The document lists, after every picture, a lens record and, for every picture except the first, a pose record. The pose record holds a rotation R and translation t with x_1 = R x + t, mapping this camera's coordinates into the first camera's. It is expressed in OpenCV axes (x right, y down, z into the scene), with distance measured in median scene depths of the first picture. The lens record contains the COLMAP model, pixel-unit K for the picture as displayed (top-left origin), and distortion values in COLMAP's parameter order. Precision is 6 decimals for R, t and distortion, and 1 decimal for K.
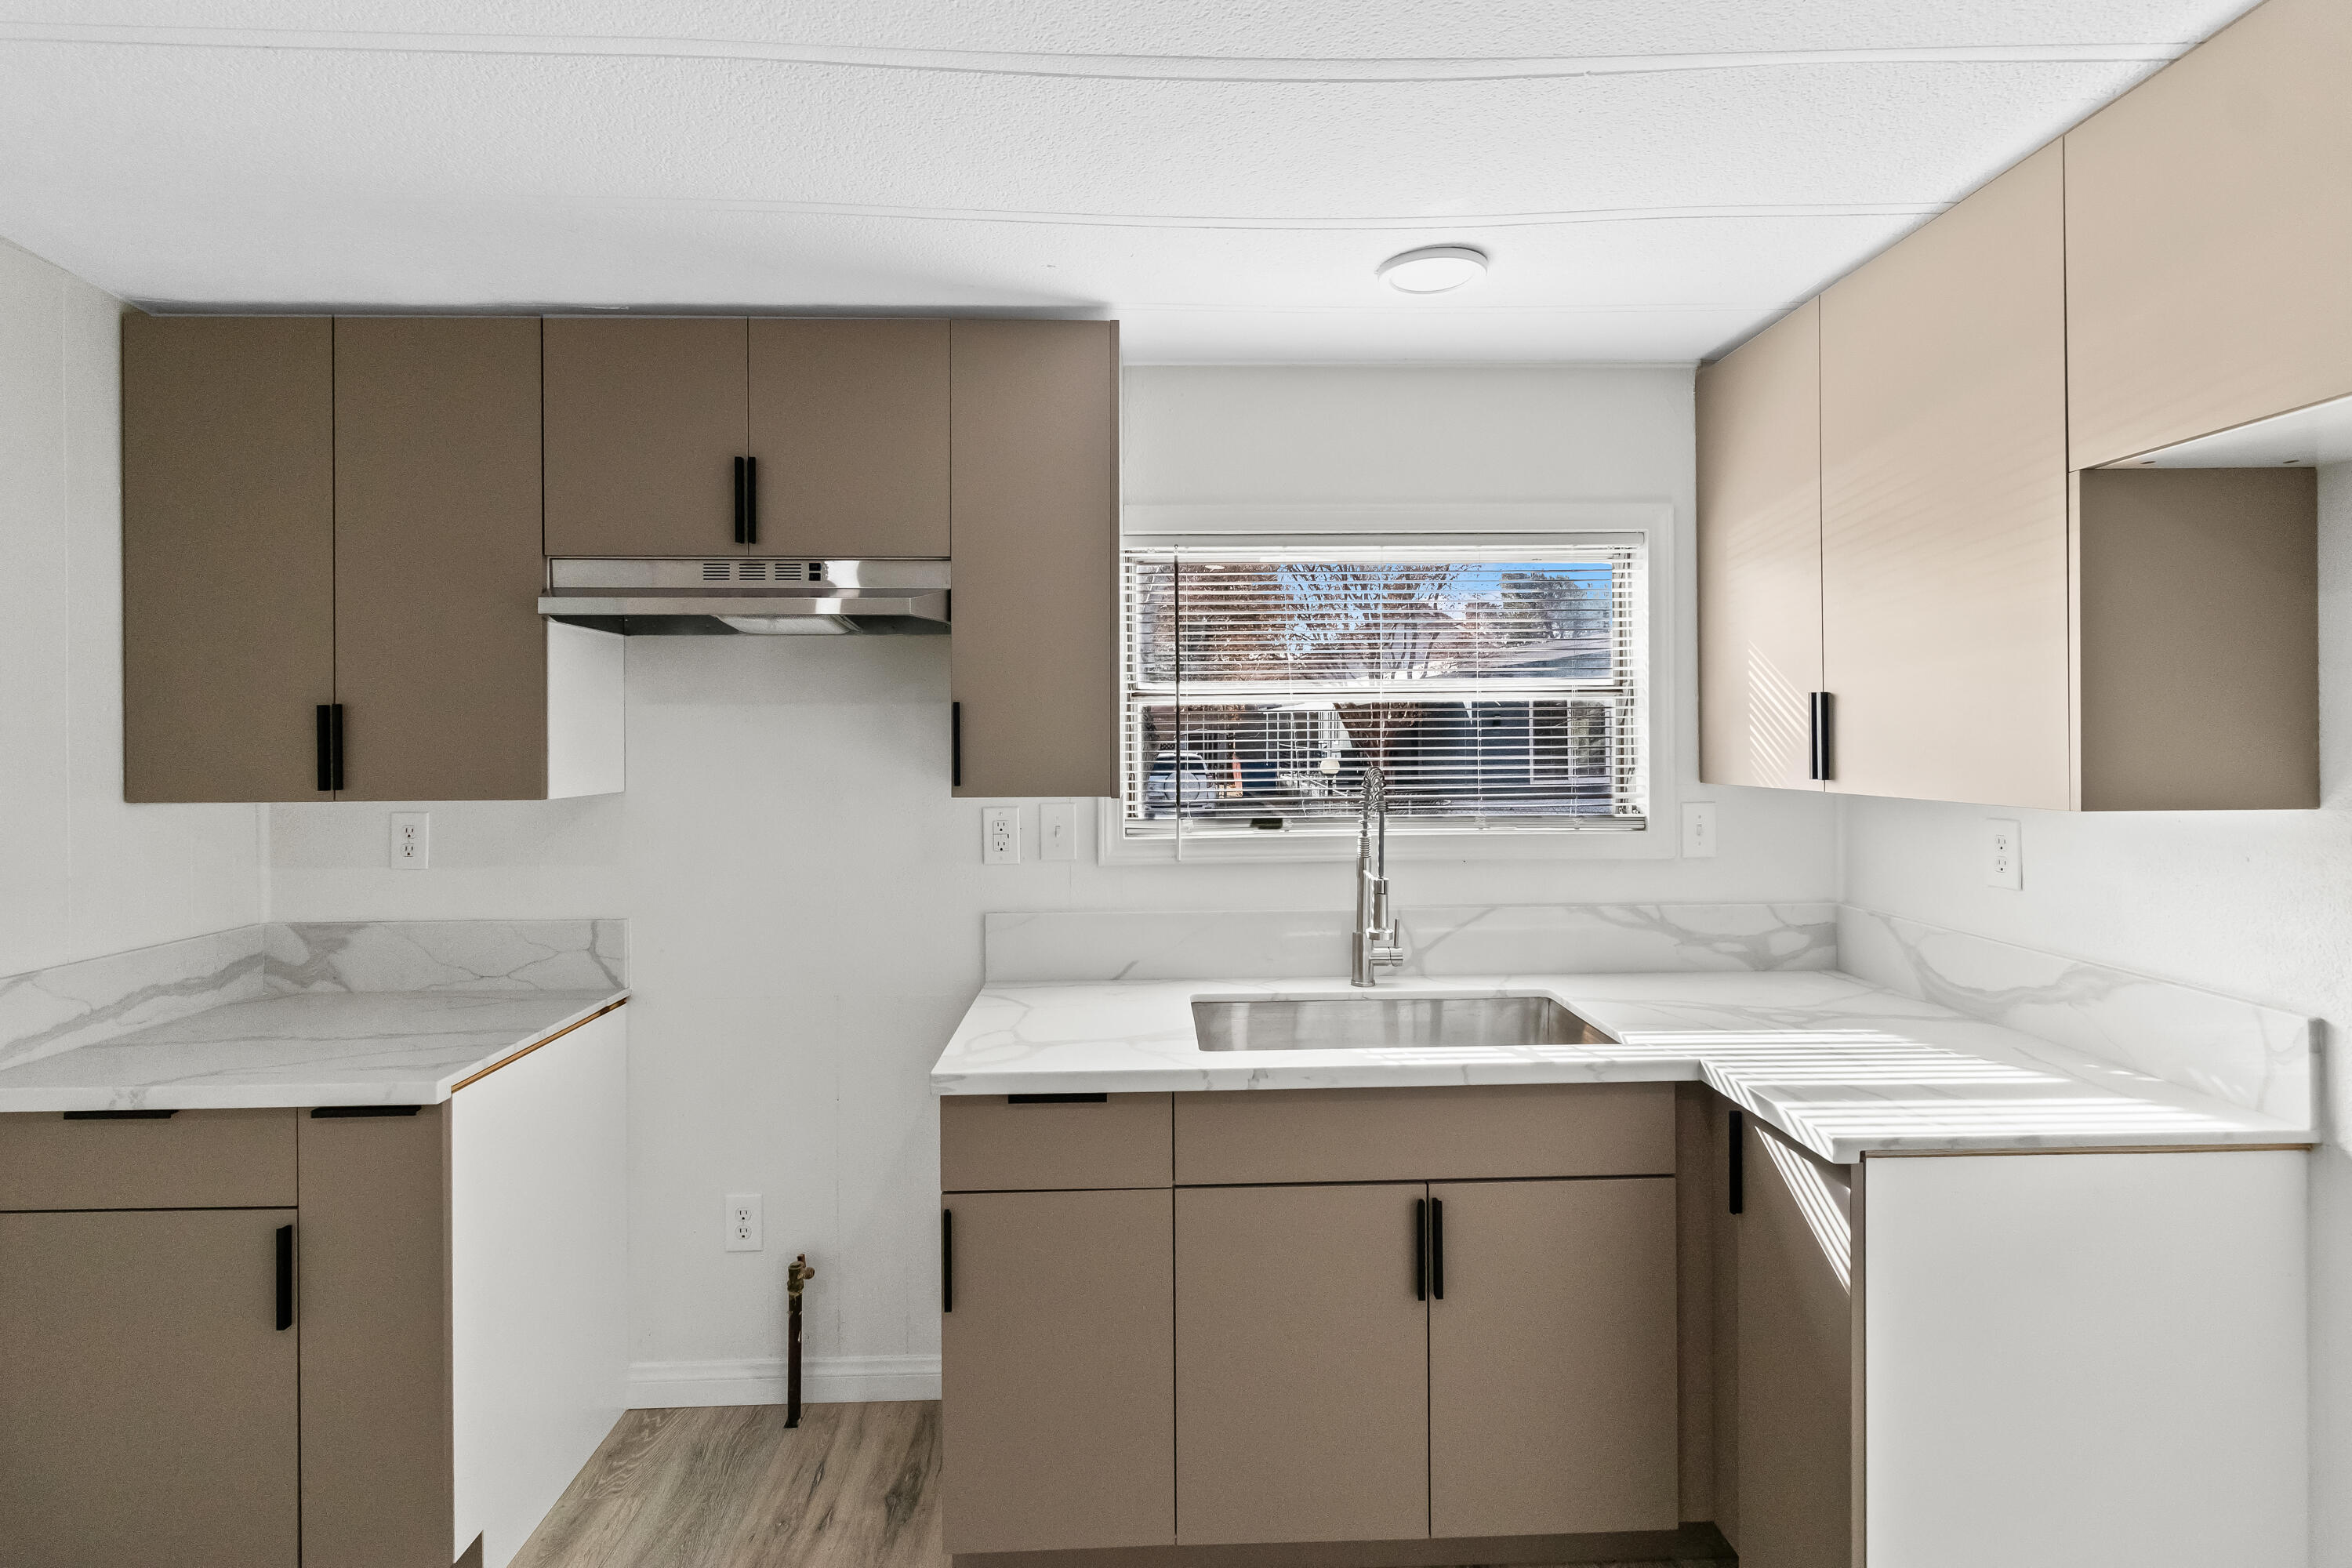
lens RADIAL K [[1107.5, 0, 1182.1], [0, 1107.5, 733.9], [0, 0, 1]] dist [0.000387, -0.000032]
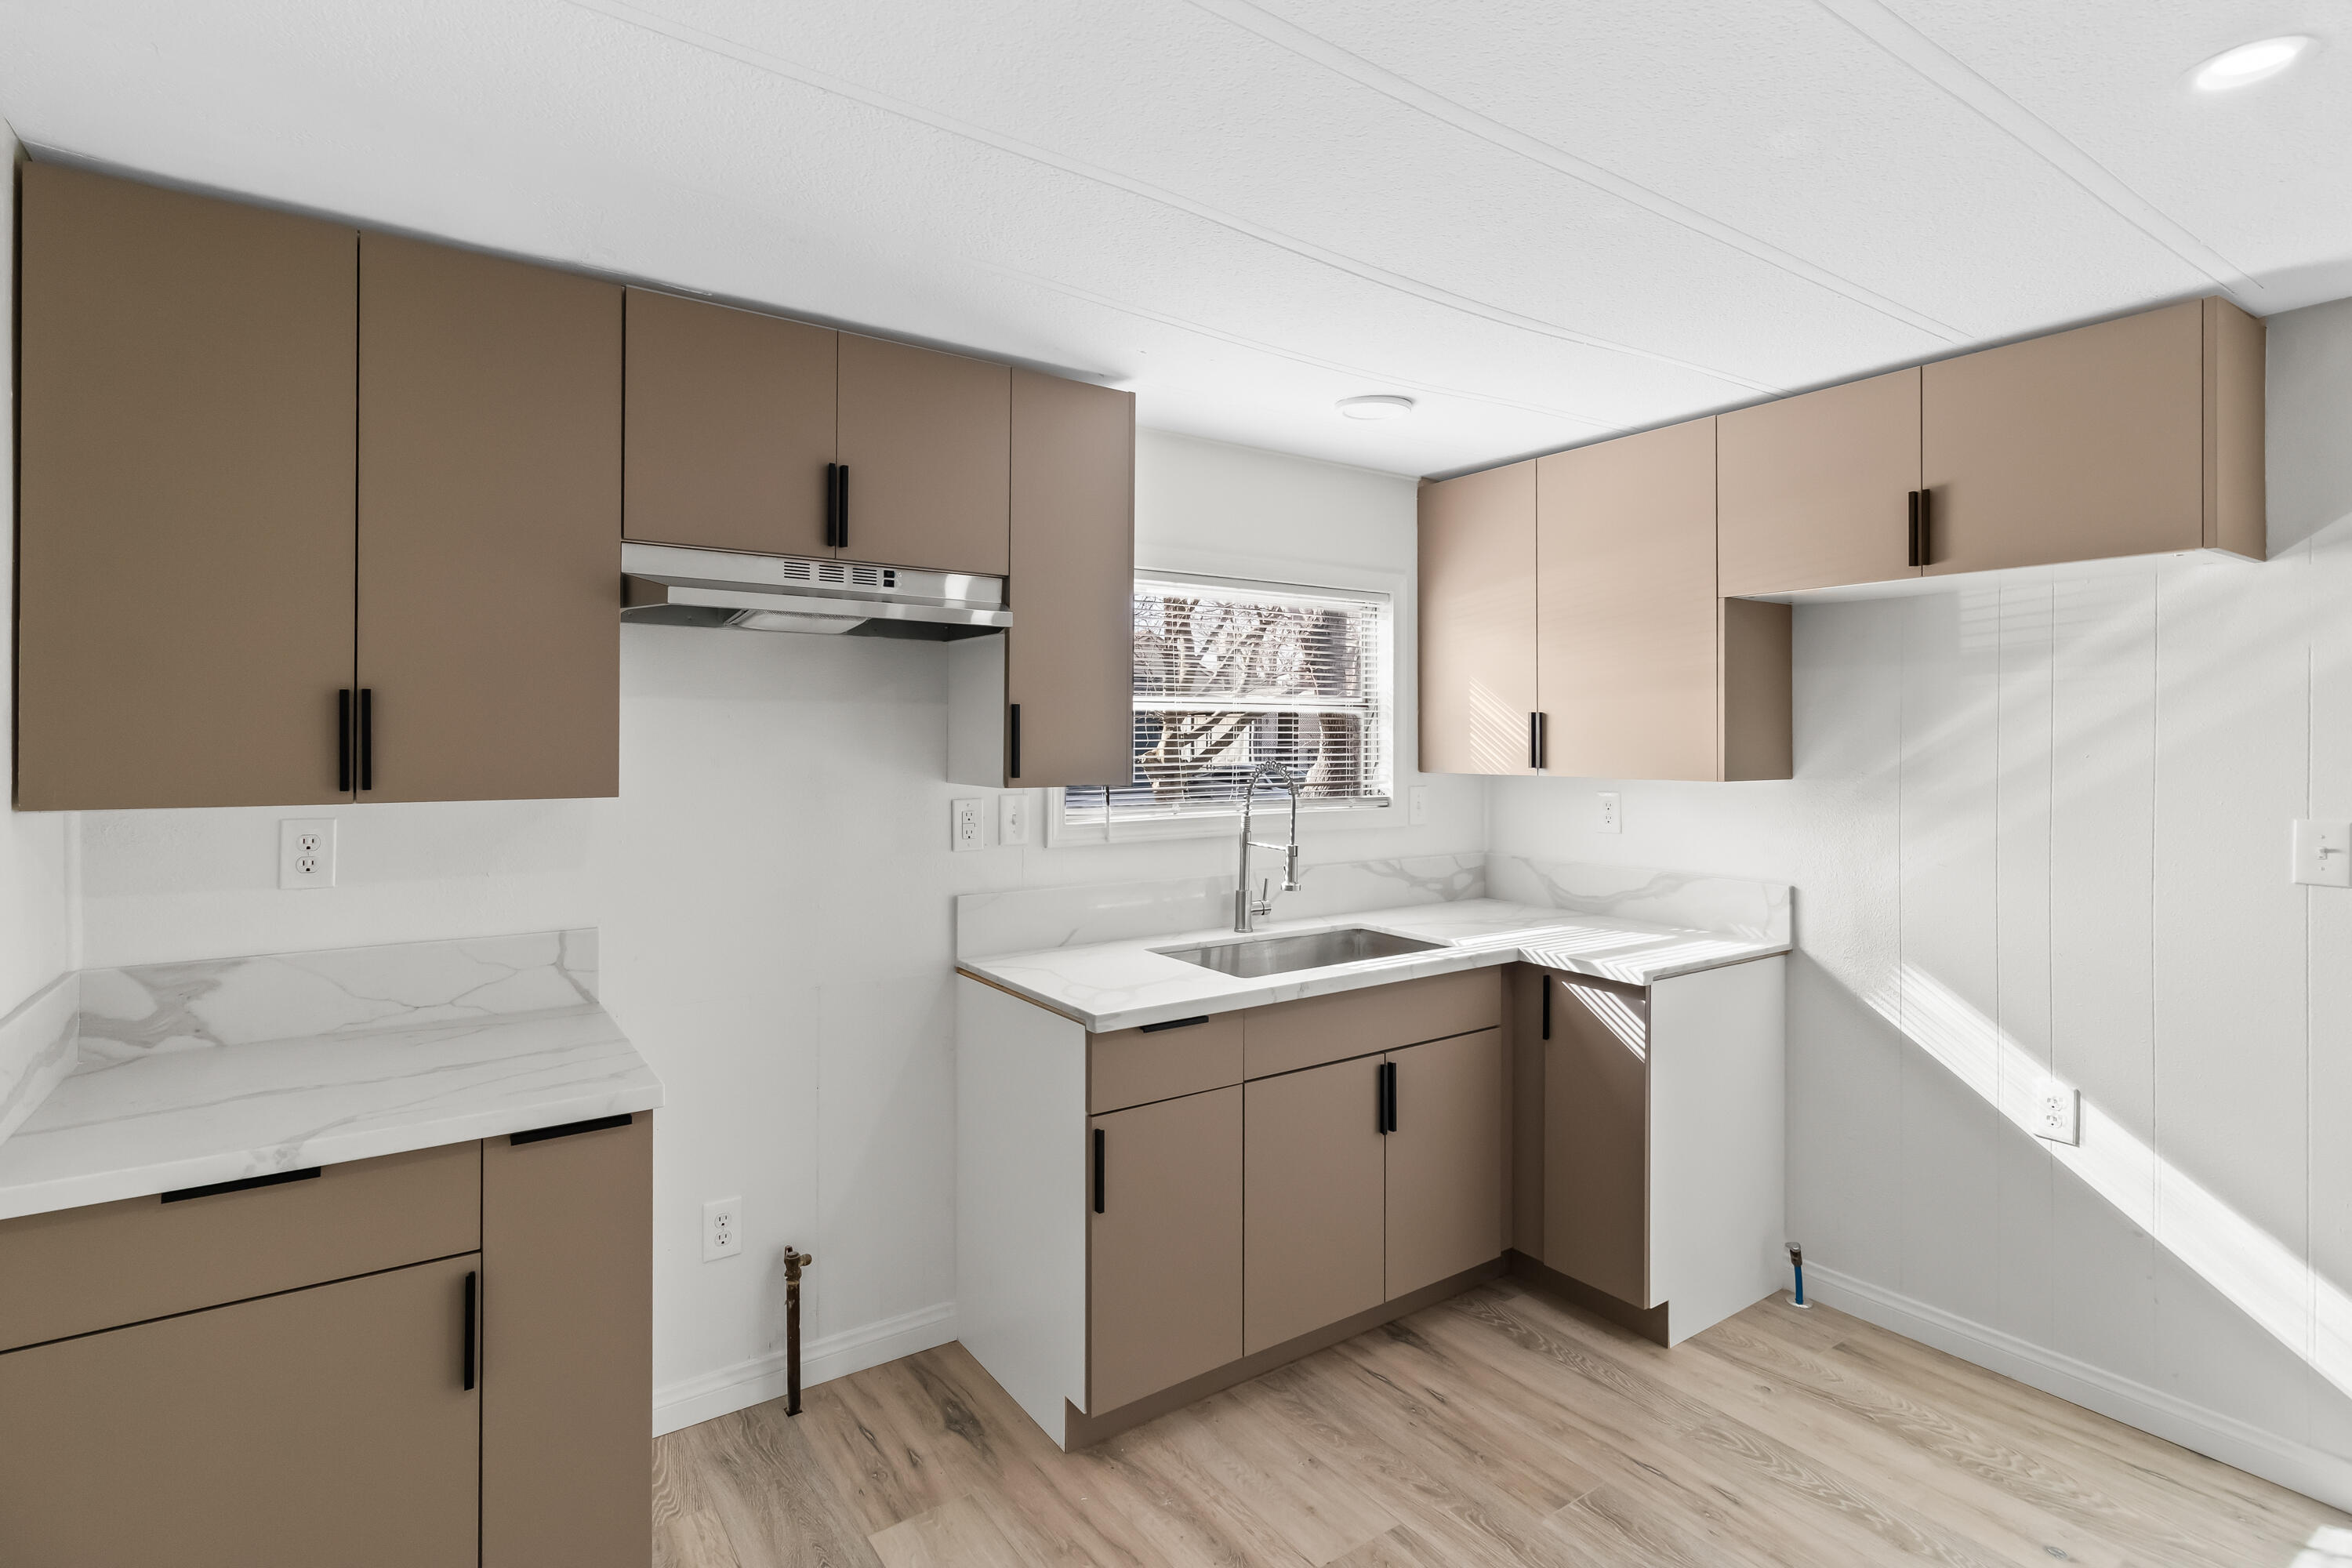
lens RADIAL K [[1136.9, 0, 1174.1], [0, 1136.9, 730.3], [0, 0, 1]] dist [0.000896, 0.000192]
pose [[0.839788, 0.012839, 0.542763, -0.690466], [-0.010182, 0.999917, -0.007898, 0.005585], [-0.542819, 0.001106, 0.839849, -0.068402]]
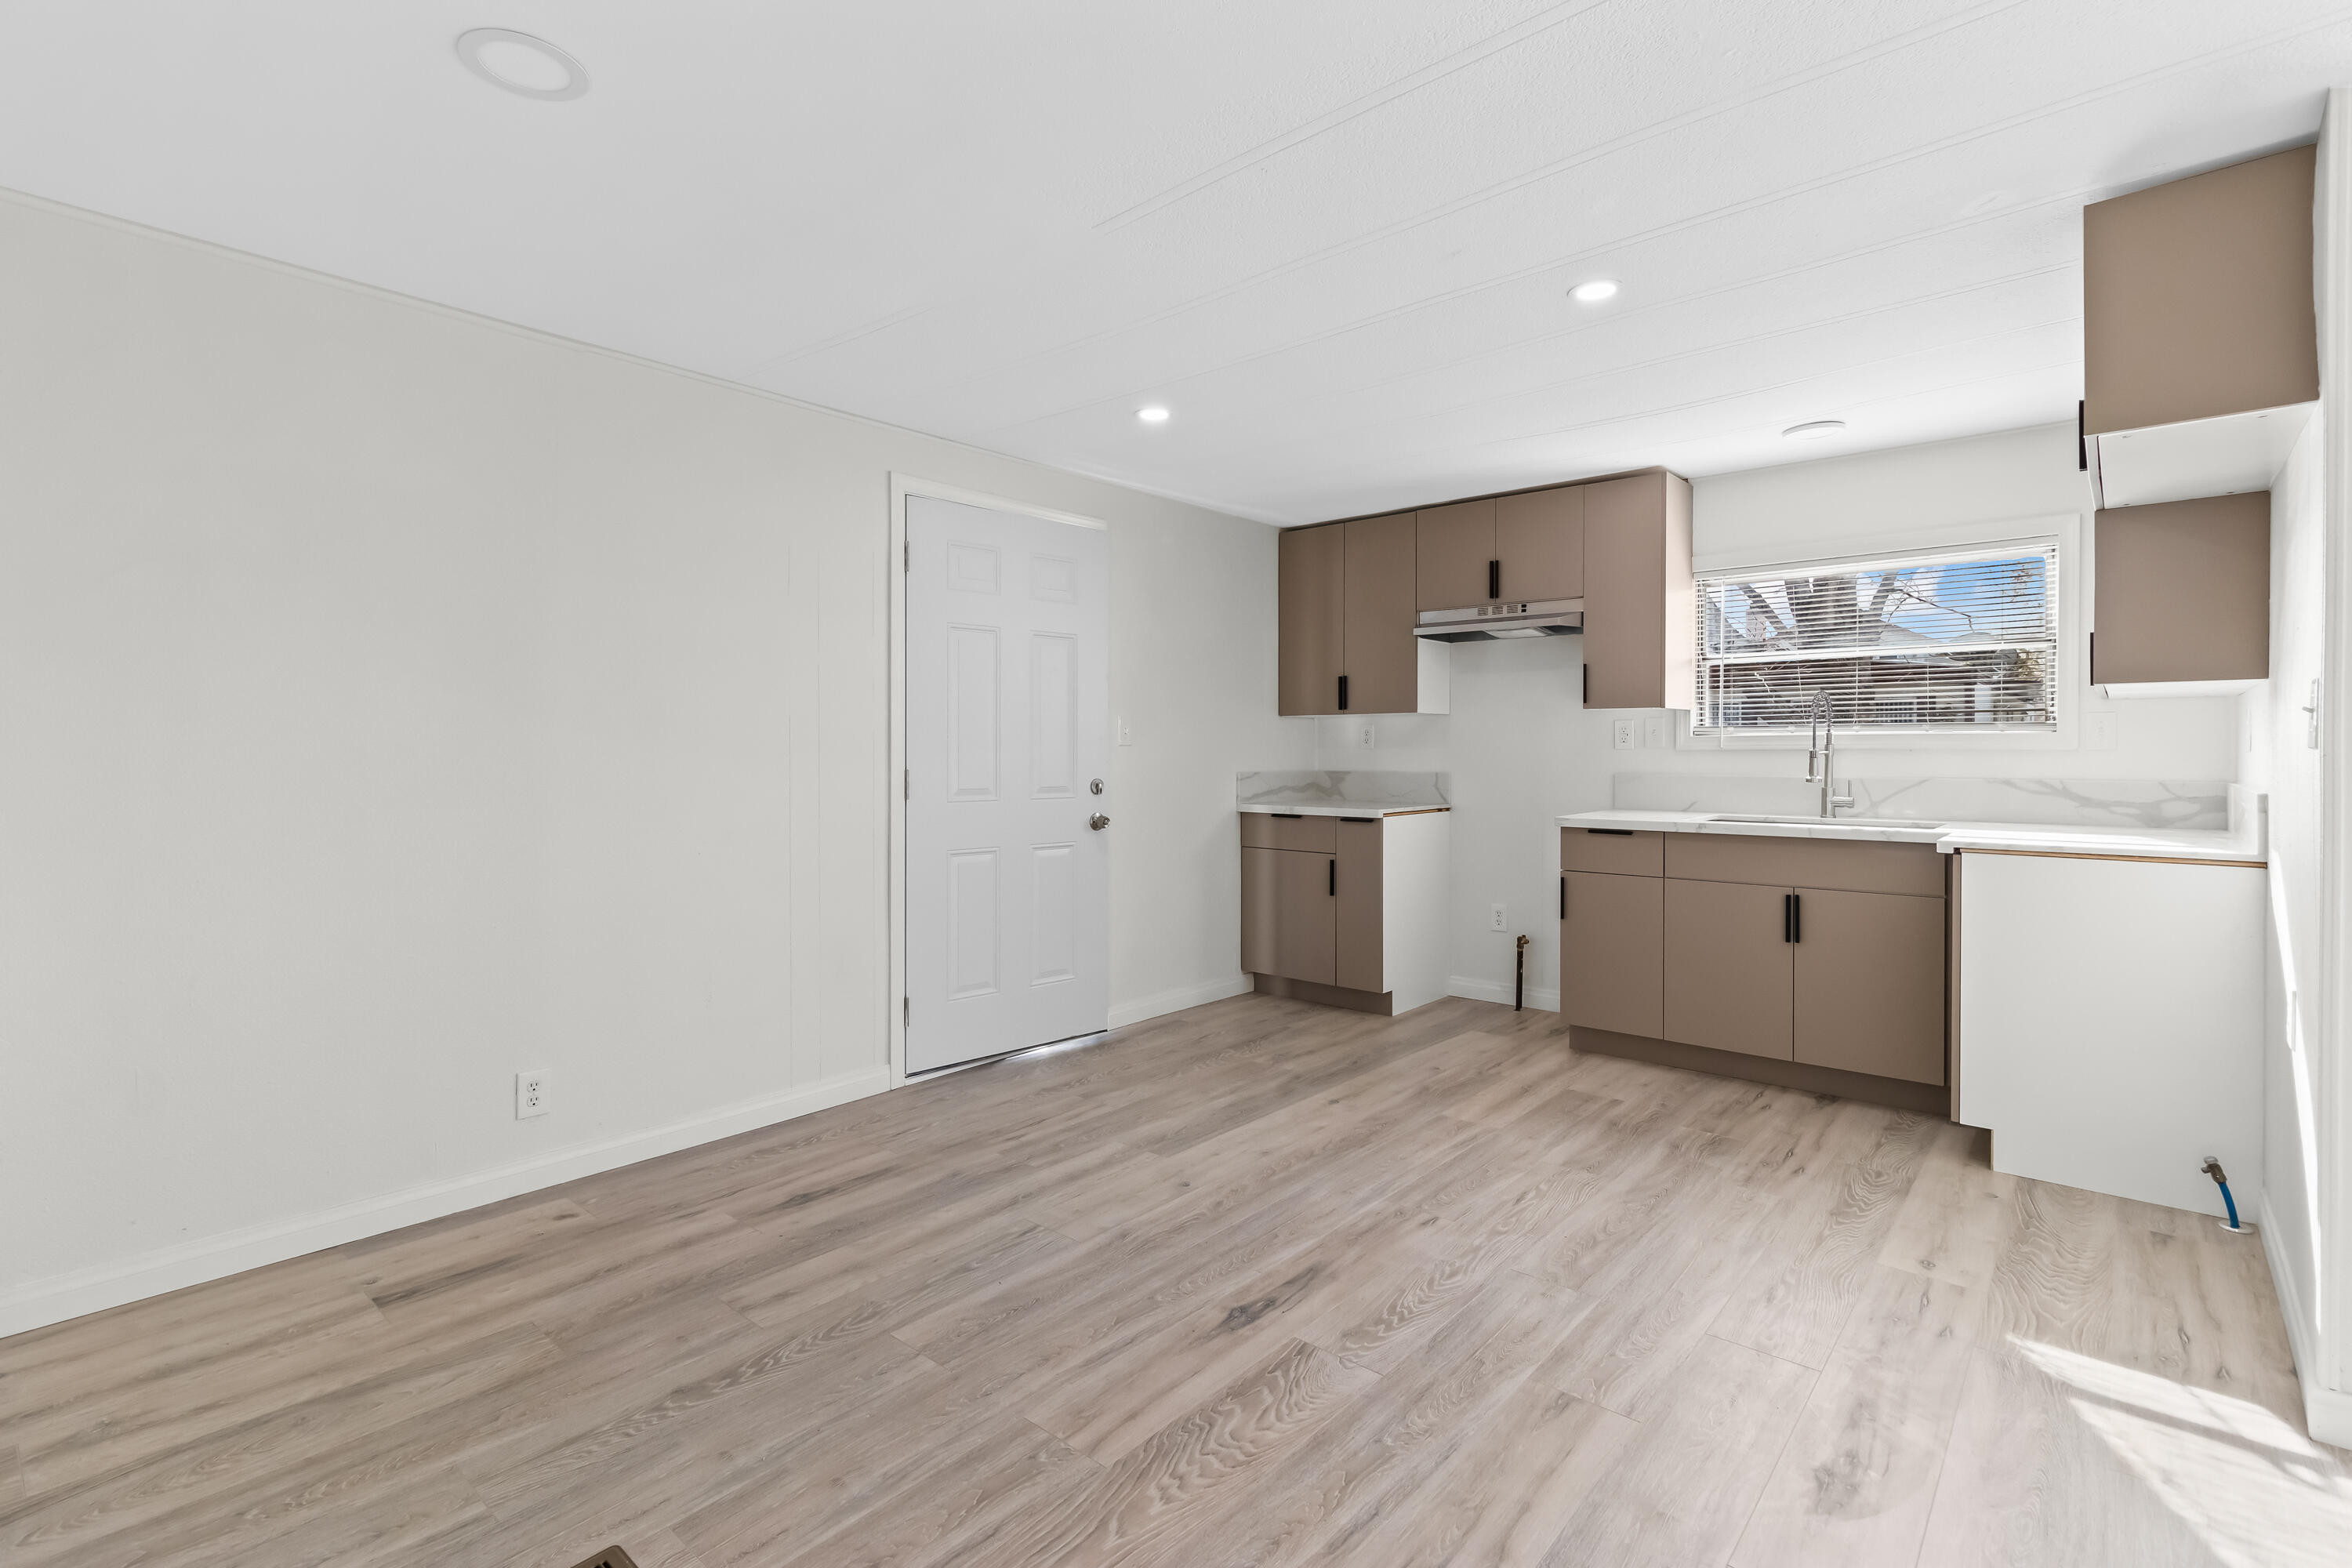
lens RADIAL K [[1100.8, 0, 1178.4], [0, 1100.8, 757.8], [0, 0, 1]] dist [-0.004181, -0.000633]
pose [[0.728271, 0.010691, -0.685205, 0.669076], [-0.002091, 0.999908, 0.013378, 0.123590], [0.685286, -0.008310, 0.728227, -1.065455]]
